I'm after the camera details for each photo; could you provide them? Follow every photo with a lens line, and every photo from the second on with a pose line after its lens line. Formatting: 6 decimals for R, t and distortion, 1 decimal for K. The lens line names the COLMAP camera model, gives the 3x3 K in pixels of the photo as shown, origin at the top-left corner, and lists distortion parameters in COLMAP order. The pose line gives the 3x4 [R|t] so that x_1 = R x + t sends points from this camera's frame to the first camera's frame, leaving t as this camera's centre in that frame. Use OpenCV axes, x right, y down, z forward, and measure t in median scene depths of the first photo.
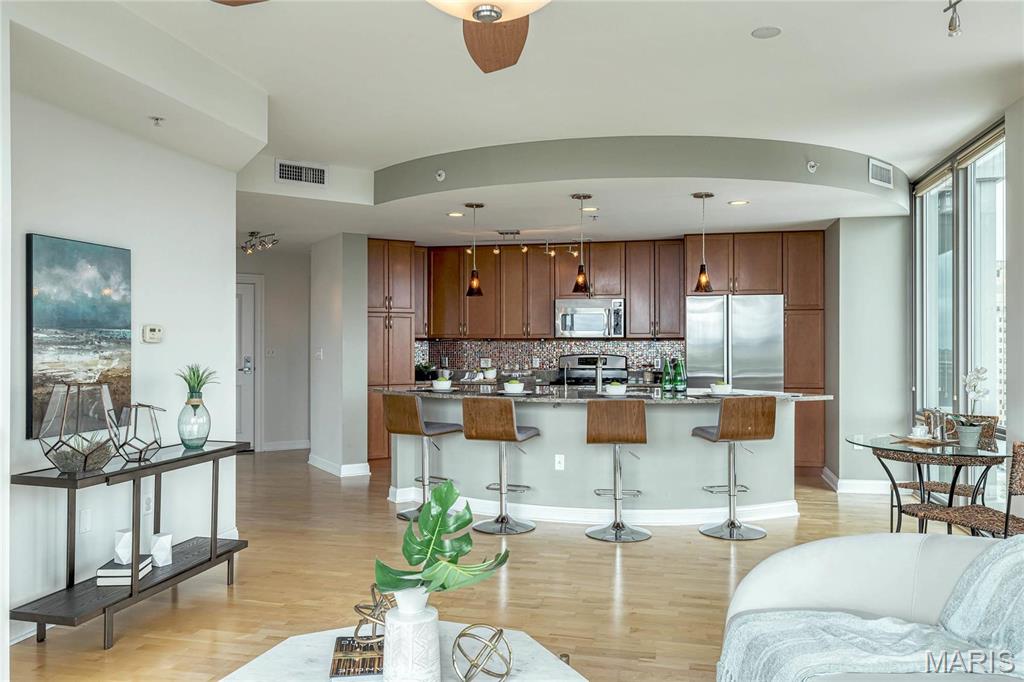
lens RADIAL K [[751.2, 0, 512.0], [0, 751.2, 341.0], [0, 0, 1]] dist [0.006561, -0.000047]
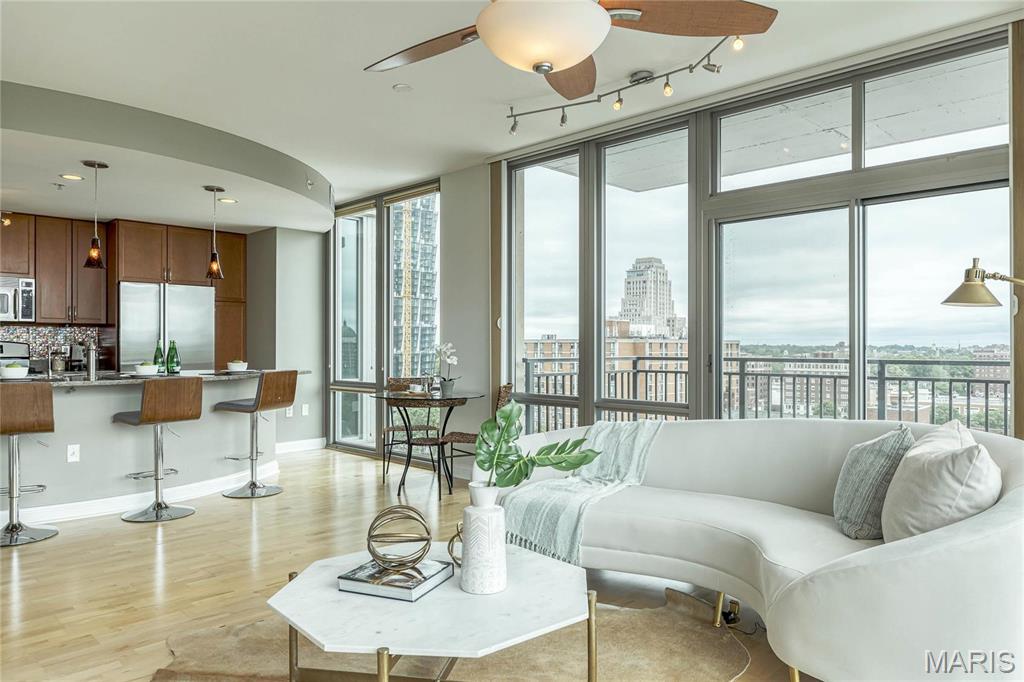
lens RADIAL K [[689.3, 0, 512.0], [0, 689.3, 341.0], [0, 0, 1]] dist [-0.007535, -0.003109]
pose [[0.521627, 0.007384, 0.853141, -0.322425], [-0.005759, 0.999970, -0.005133, 0.024397], [-0.853154, -0.002235, 0.521654, 0.104118]]
